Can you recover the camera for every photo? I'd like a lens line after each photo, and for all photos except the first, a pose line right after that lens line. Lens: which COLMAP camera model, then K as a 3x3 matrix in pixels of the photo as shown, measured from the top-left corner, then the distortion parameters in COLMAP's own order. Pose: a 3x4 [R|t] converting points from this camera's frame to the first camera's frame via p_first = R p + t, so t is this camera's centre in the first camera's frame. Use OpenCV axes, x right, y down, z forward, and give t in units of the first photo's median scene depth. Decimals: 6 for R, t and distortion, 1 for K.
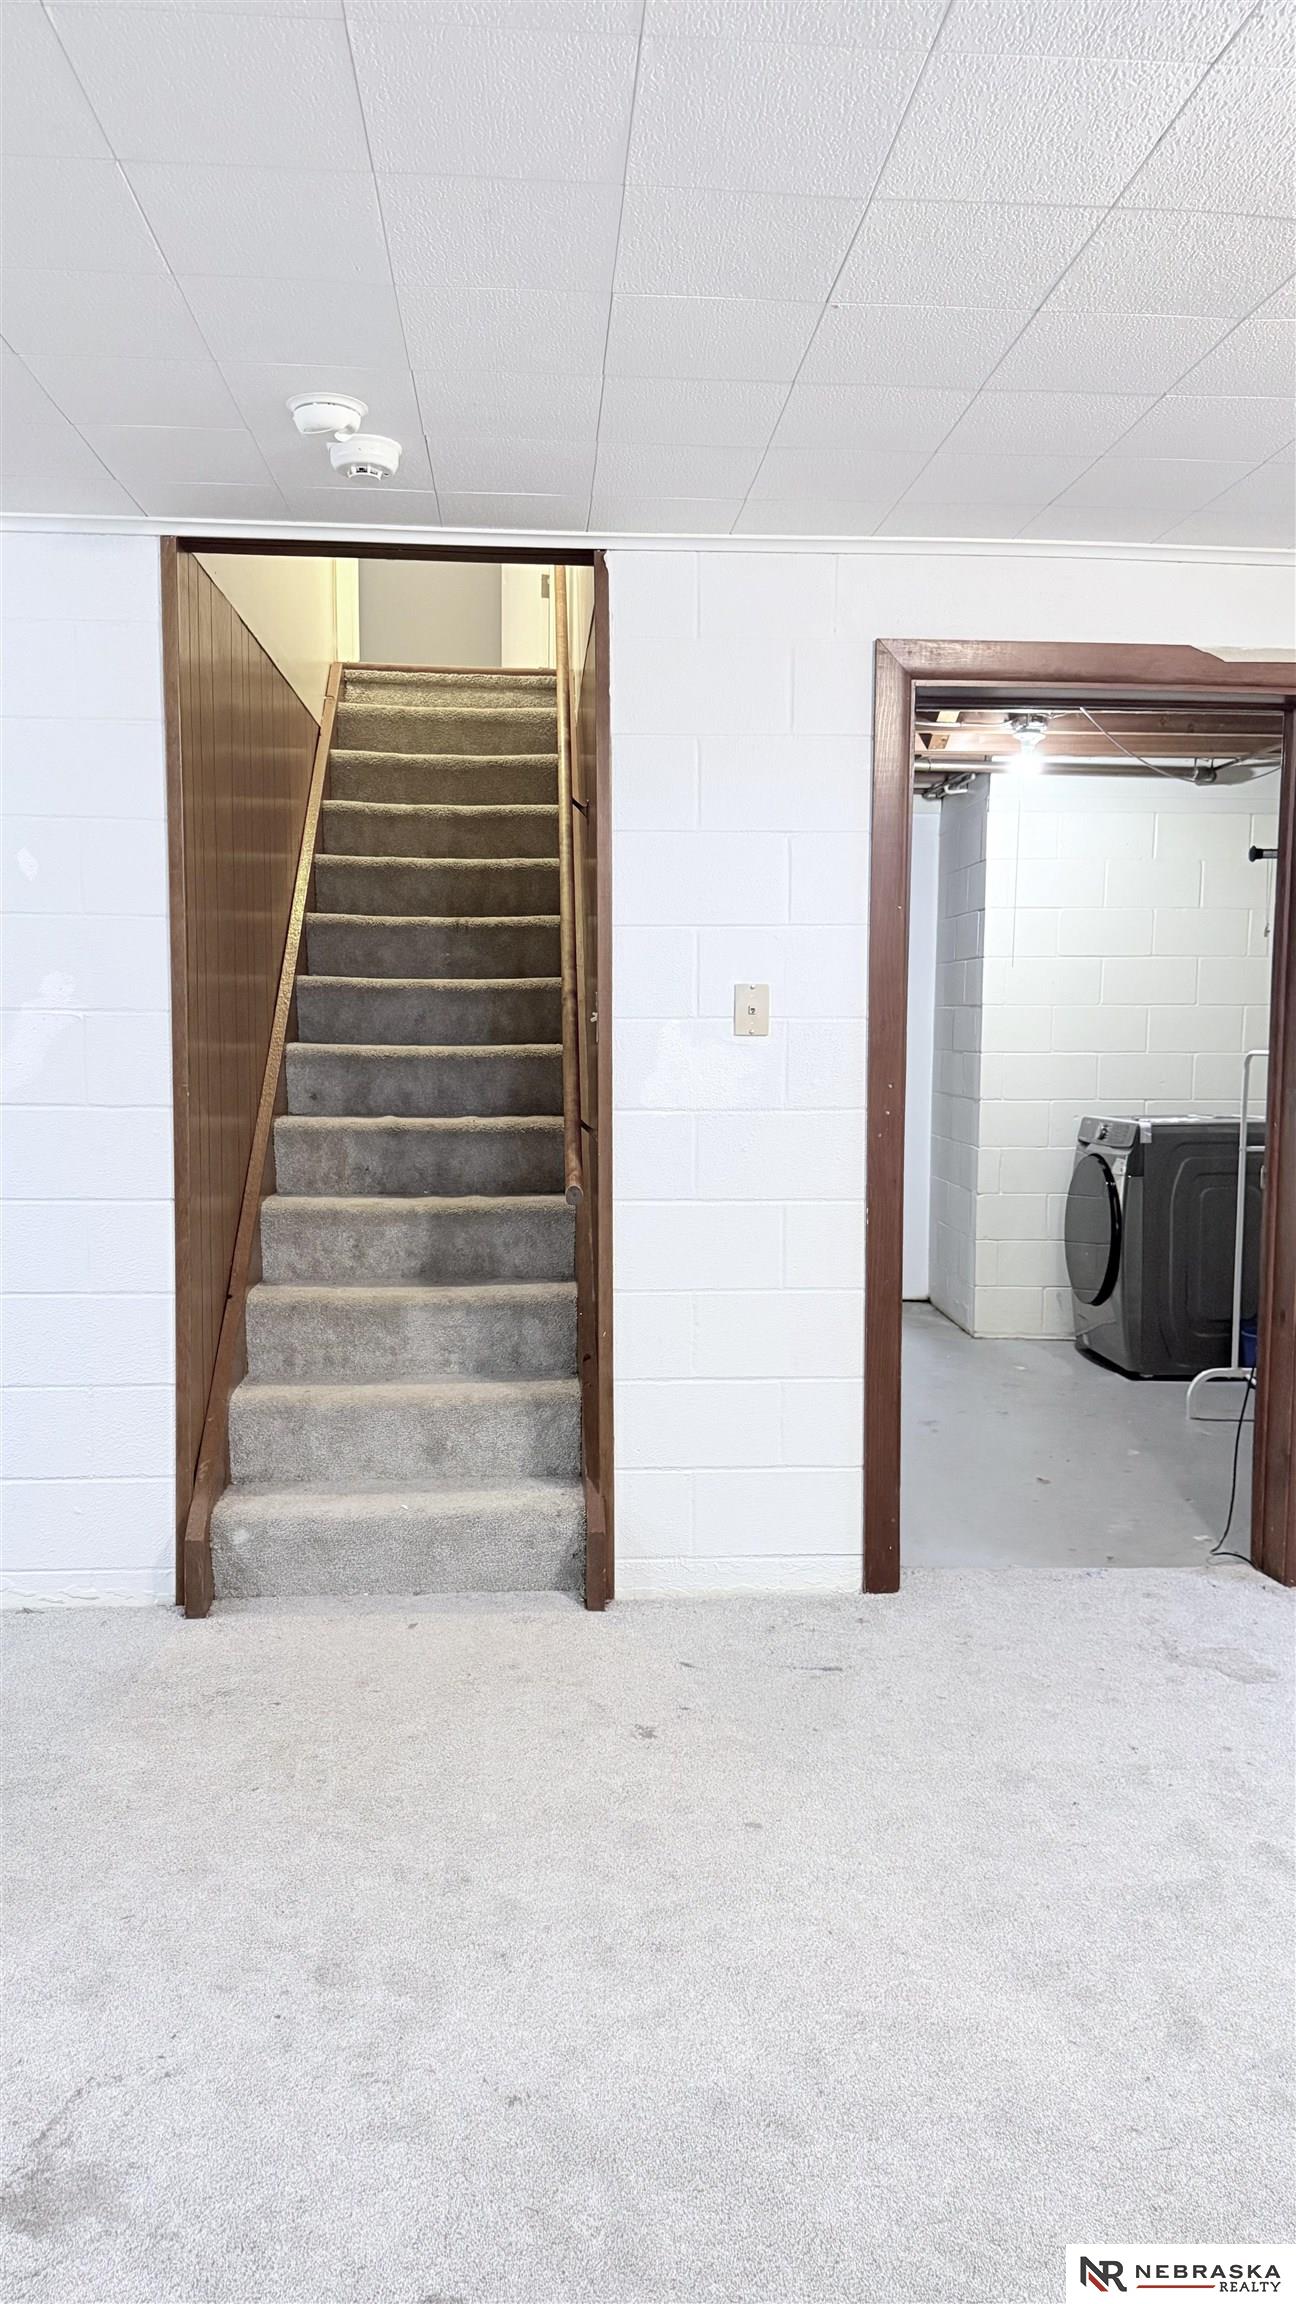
lens RADIAL K [[1618.7, 0, 635.7], [0, 1618.7, 1153.0], [0, 0, 1]] dist [0.153077, -0.252971]
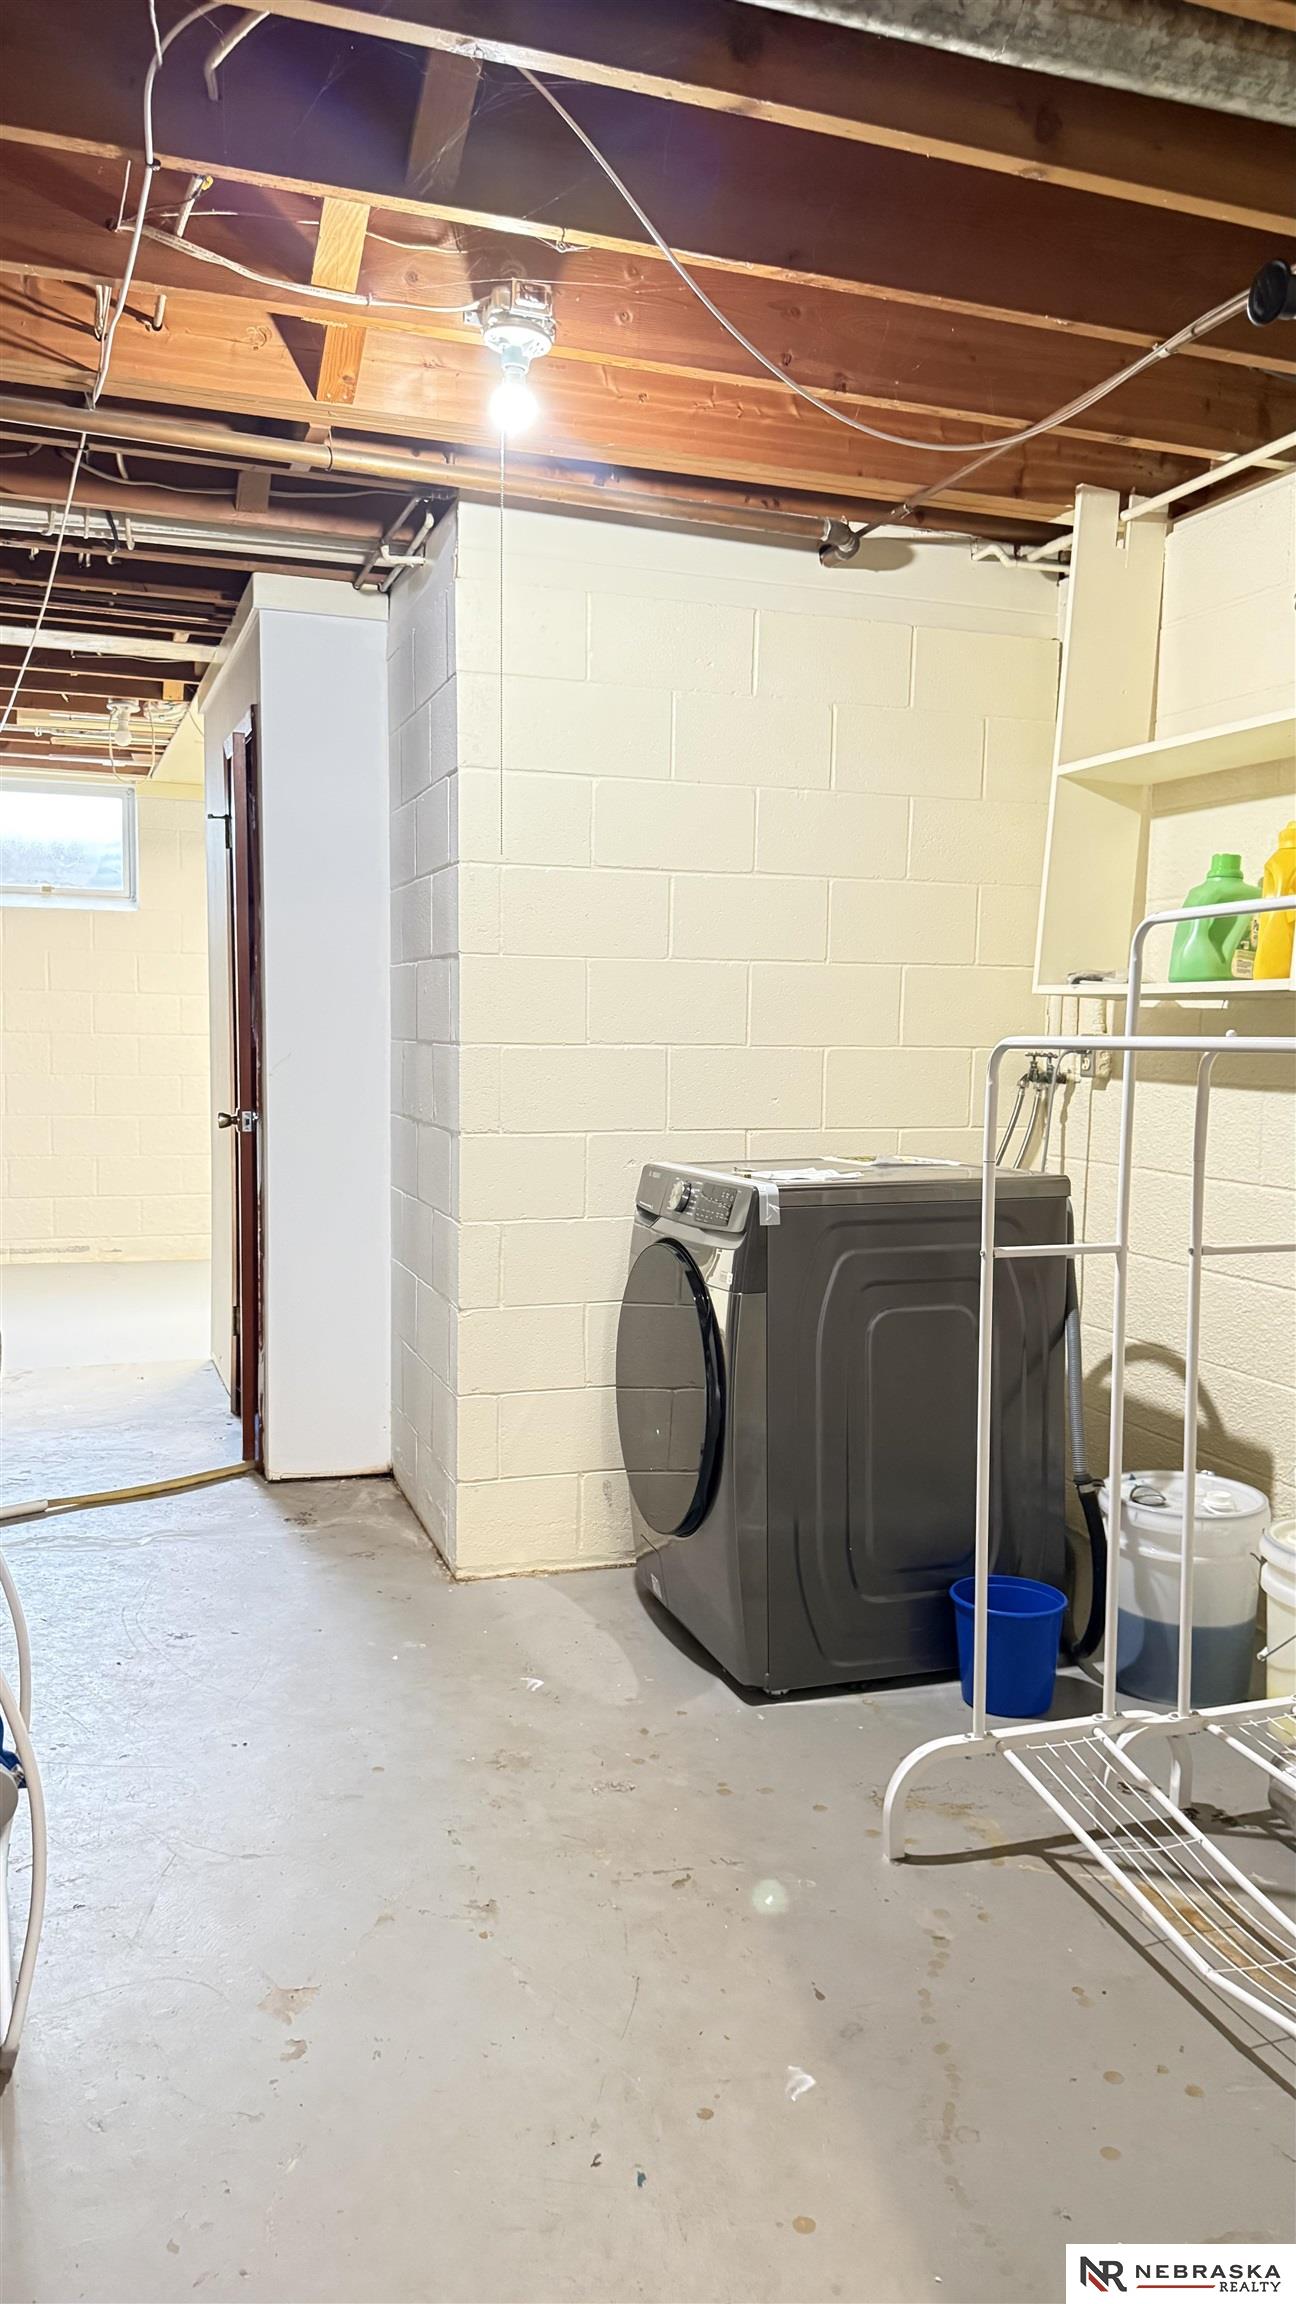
lens RADIAL K [[1618.7, 0, 635.7], [0, 1618.7, 1153.0], [0, 0, 1]] dist [0.153077, -0.252971]
pose [[0.961724, -0.017749, 0.273446, 0.133661], [0.017662, 0.999840, 0.002781, -0.029240], [-0.273451, 0.002155, 0.961883, 0.521881]]
